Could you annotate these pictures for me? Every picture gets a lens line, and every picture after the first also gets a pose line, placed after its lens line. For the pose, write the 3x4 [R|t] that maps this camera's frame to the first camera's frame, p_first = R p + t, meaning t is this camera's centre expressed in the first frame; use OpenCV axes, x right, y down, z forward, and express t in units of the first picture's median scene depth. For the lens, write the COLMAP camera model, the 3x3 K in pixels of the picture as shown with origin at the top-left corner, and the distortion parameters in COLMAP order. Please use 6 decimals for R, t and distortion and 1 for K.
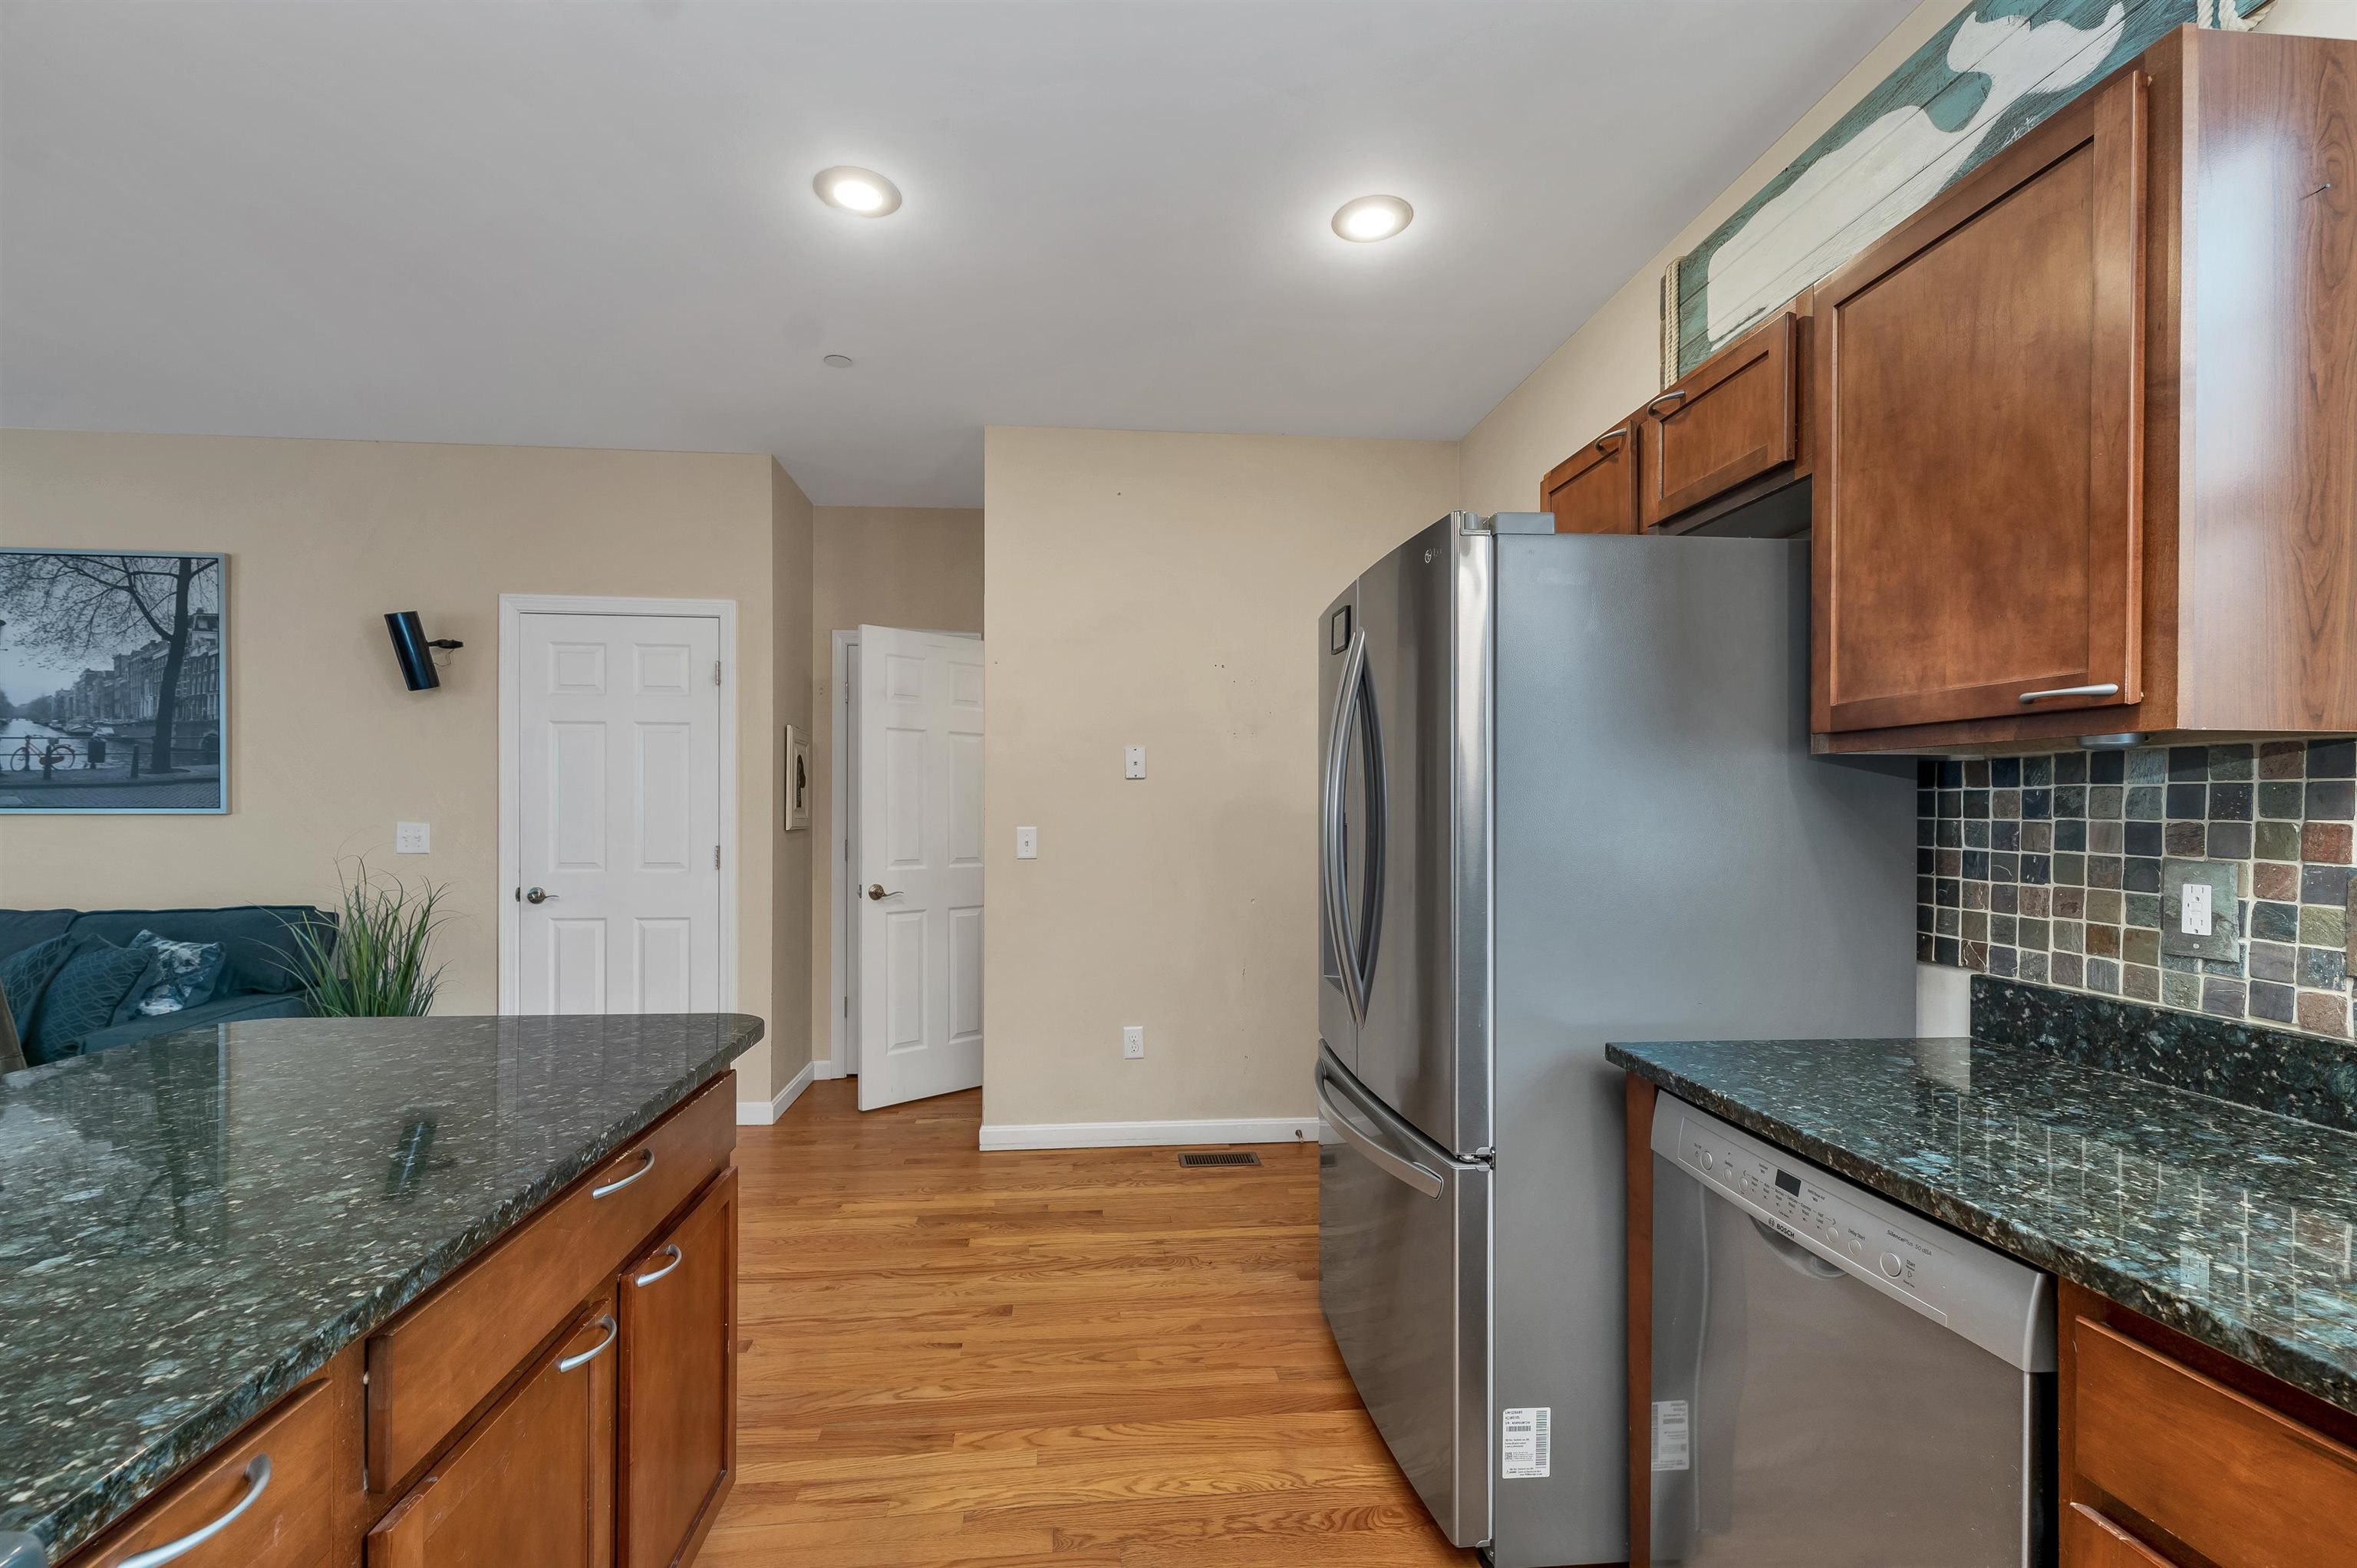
lens RADIAL K [[983.0, 0, 1153.5], [0, 983.0, 815.1], [0, 0, 1]] dist [0.008083, -0.000723]
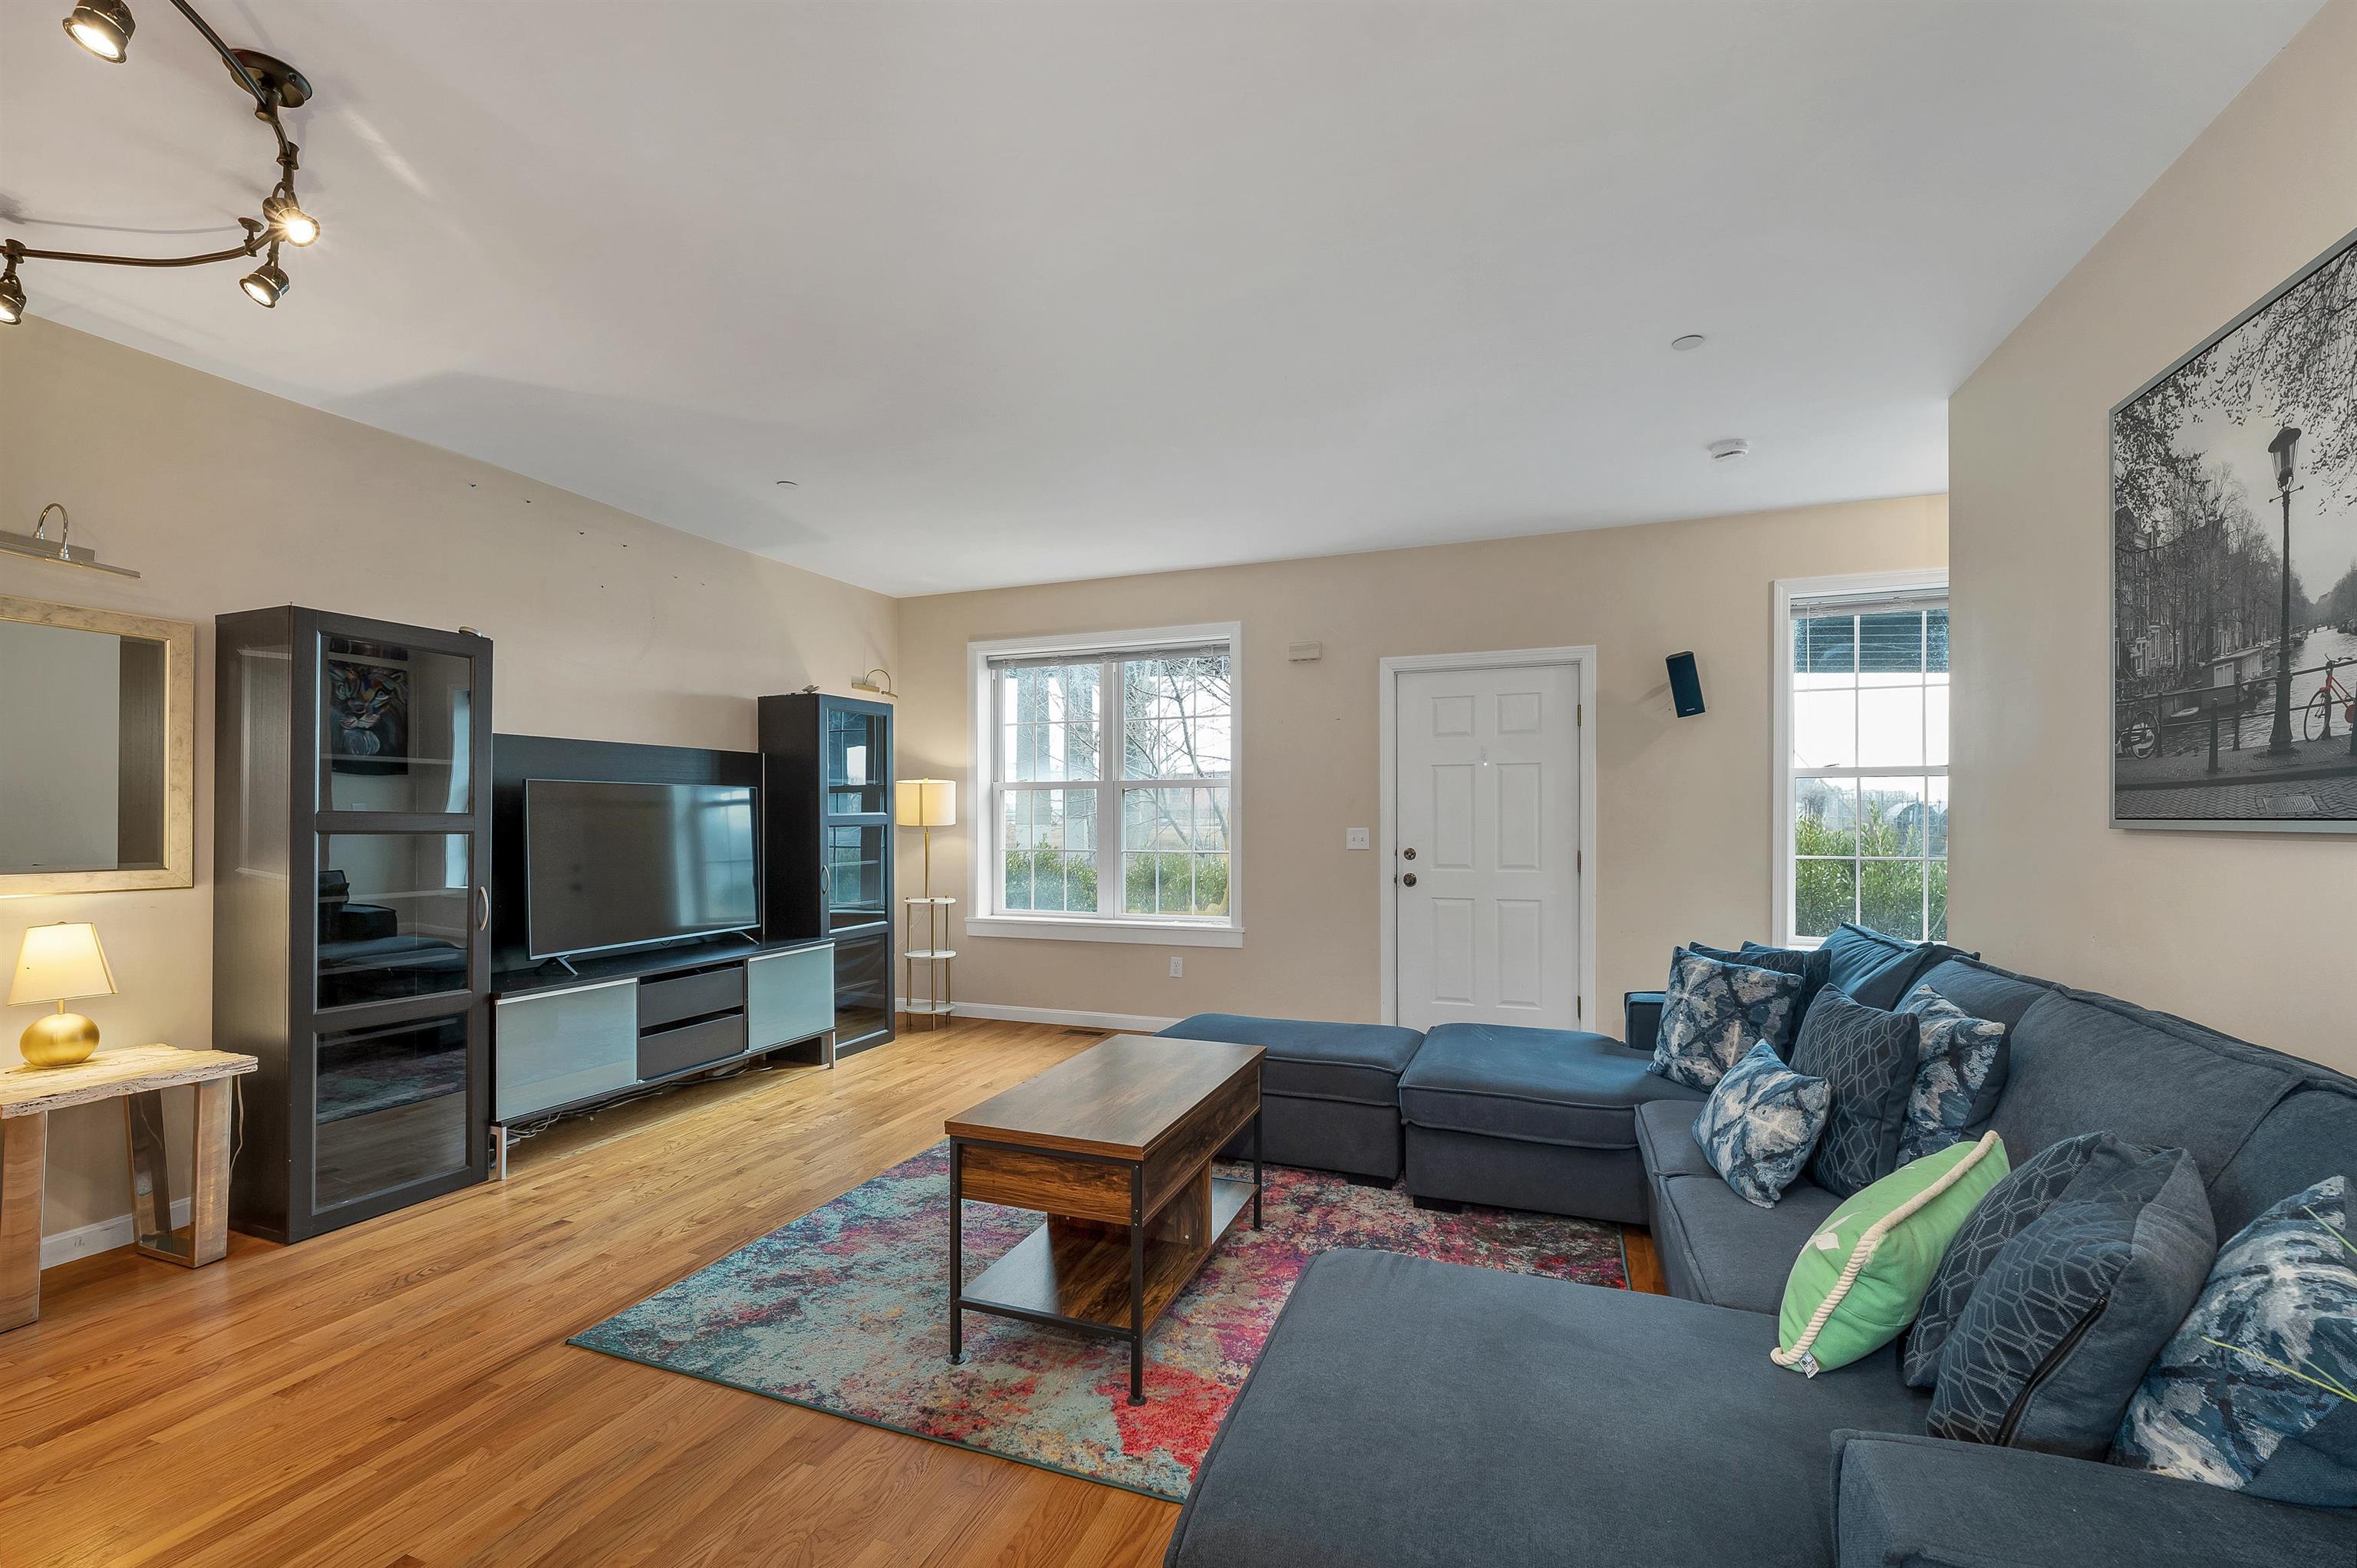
lens RADIAL K [[996.1, 0, 1167.0], [0, 996.1, 821.0], [0, 0, 1]] dist [0.001505, 0.000008]
pose [[-0.437392, 0.001359, -0.899270, -0.485653], [-0.004507, 0.999983, 0.003703, -0.006018], [0.899259, 0.005673, -0.437379, 0.718429]]
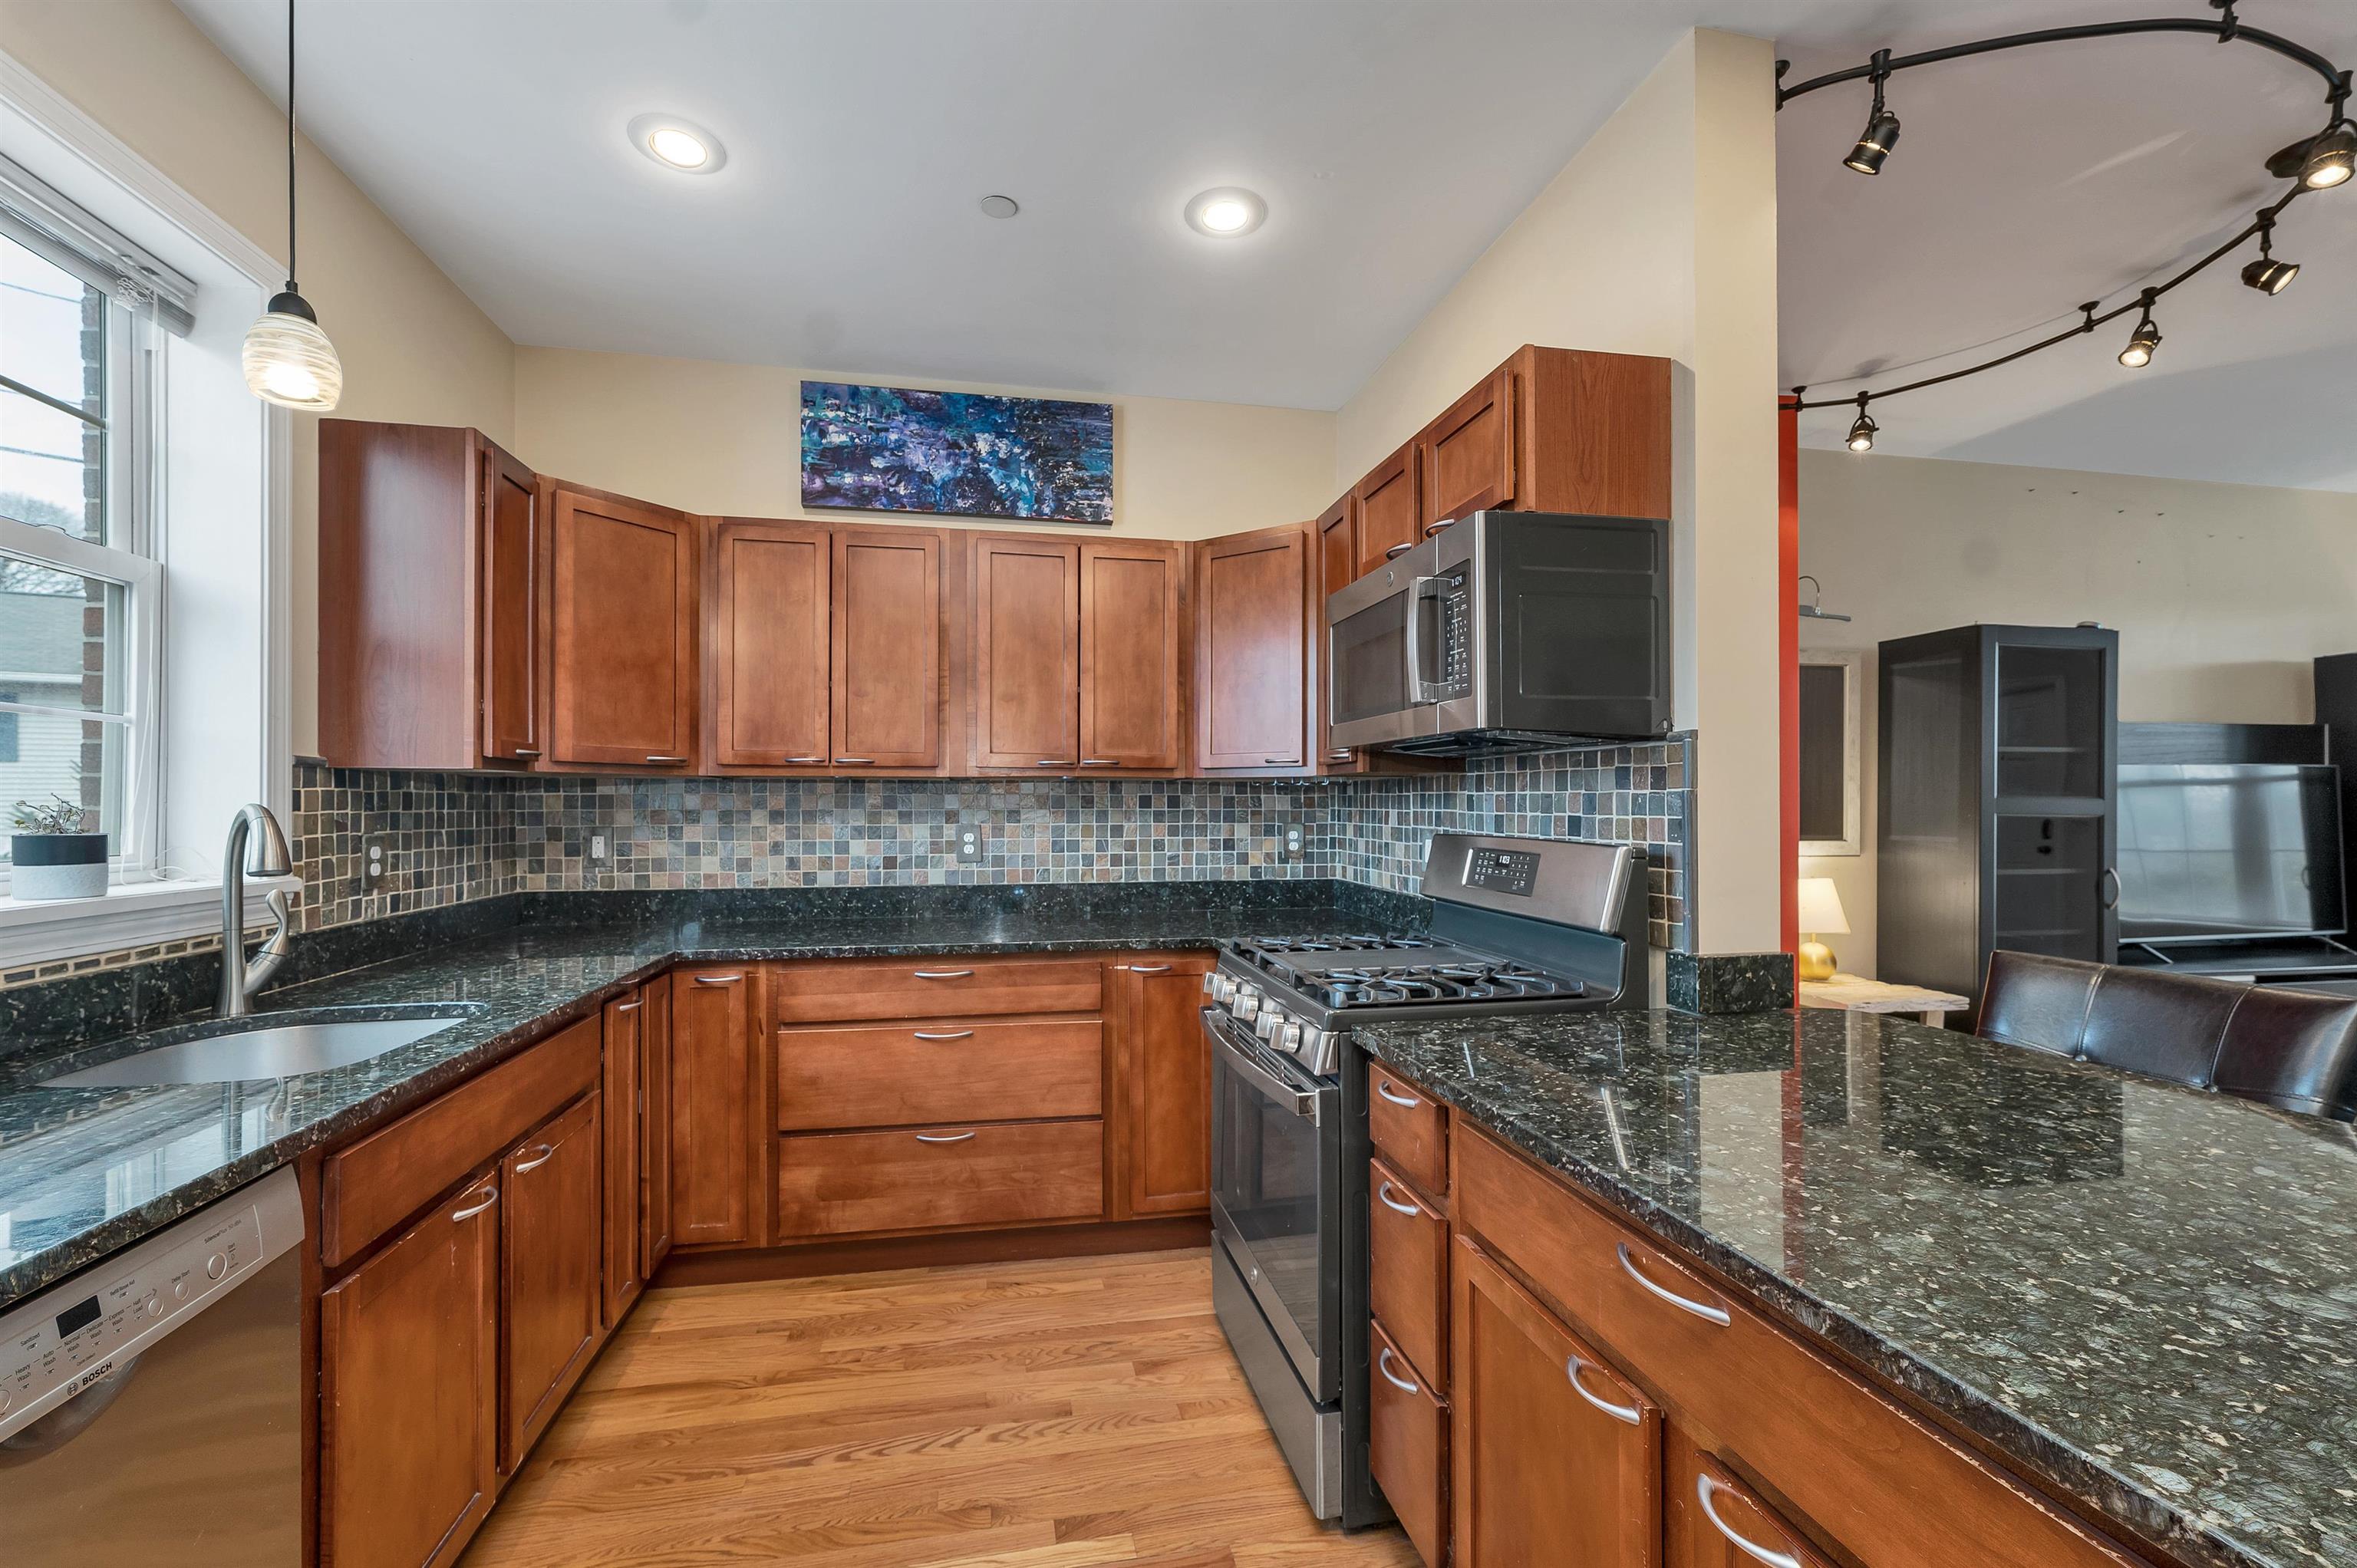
lens RADIAL K [[965.9, 0, 1171.9], [0, 965.9, 809.1], [0, 0, 1]] dist [0.001114, 0.000059]
pose [[-0.993811, -0.001145, -0.111079, -0.024543], [-0.002269, 0.999947, 0.009996, -0.003122], [0.111061, 0.010186, -0.993761, 0.570729]]
